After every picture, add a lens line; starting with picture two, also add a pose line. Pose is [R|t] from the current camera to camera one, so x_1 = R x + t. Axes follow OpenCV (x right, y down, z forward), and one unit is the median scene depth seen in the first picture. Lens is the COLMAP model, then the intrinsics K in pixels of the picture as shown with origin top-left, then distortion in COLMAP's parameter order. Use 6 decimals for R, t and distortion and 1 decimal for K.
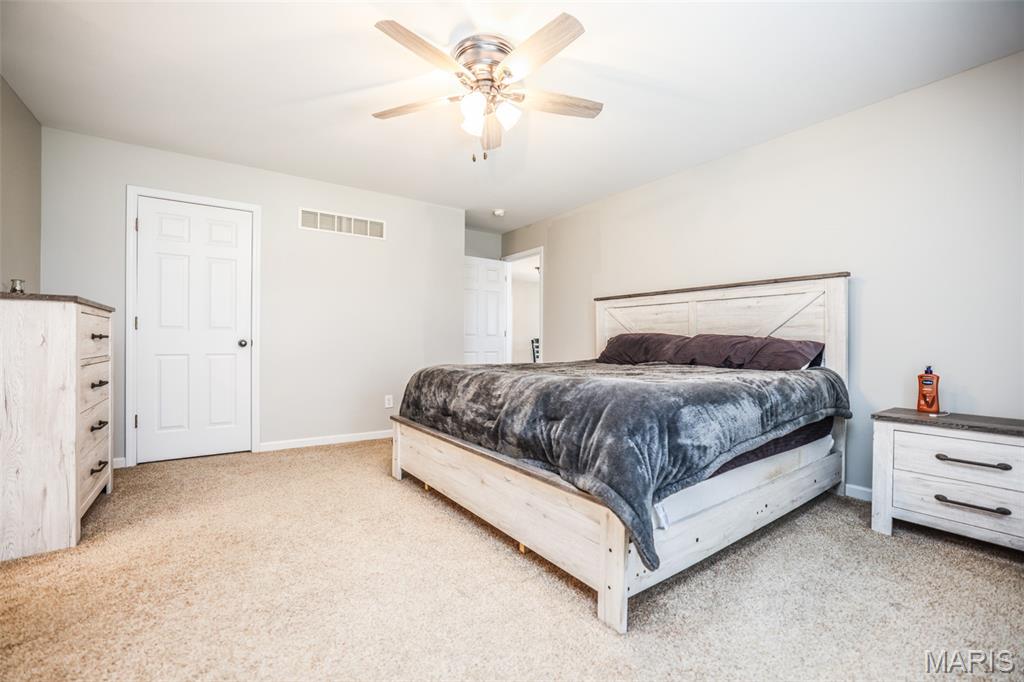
lens RADIAL K [[443.4, 0, 514.1], [0, 443.4, 343.2], [0, 0, 1]] dist [-0.041147, 0.014482]
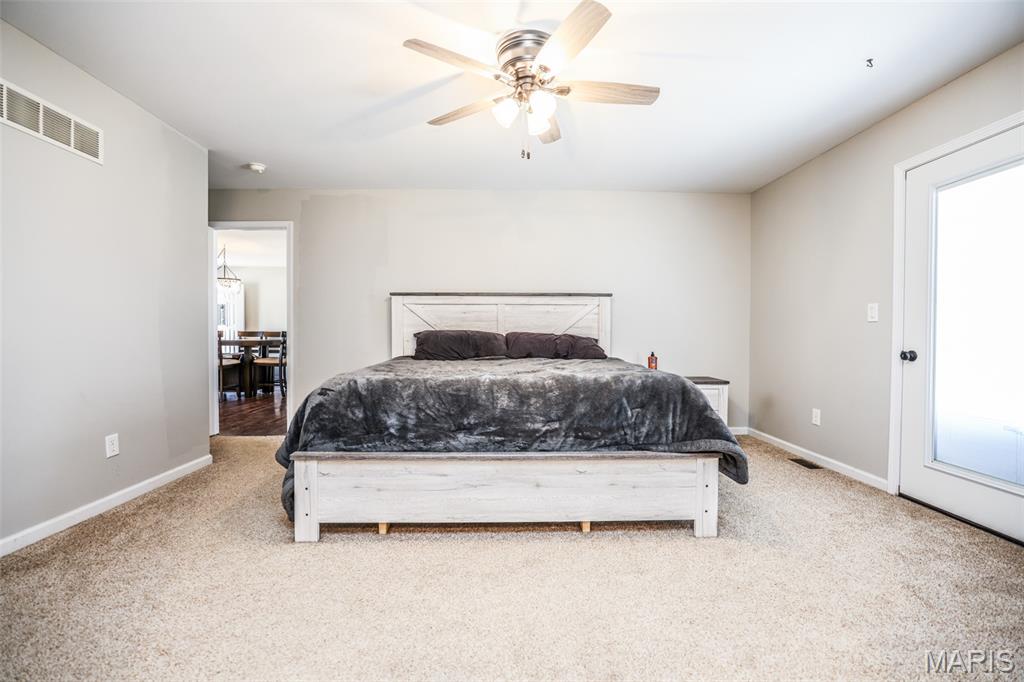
lens RADIAL K [[443.4, 0, 515.3], [0, 443.4, 338.7], [0, 0, 1]] dist [-0.041147, 0.014482]
pose [[0.553424, -0.014806, 0.832768, -0.571845], [0.001036, 0.999853, 0.017089, -0.022037], [-0.832899, -0.008595, 0.553359, 0.303510]]
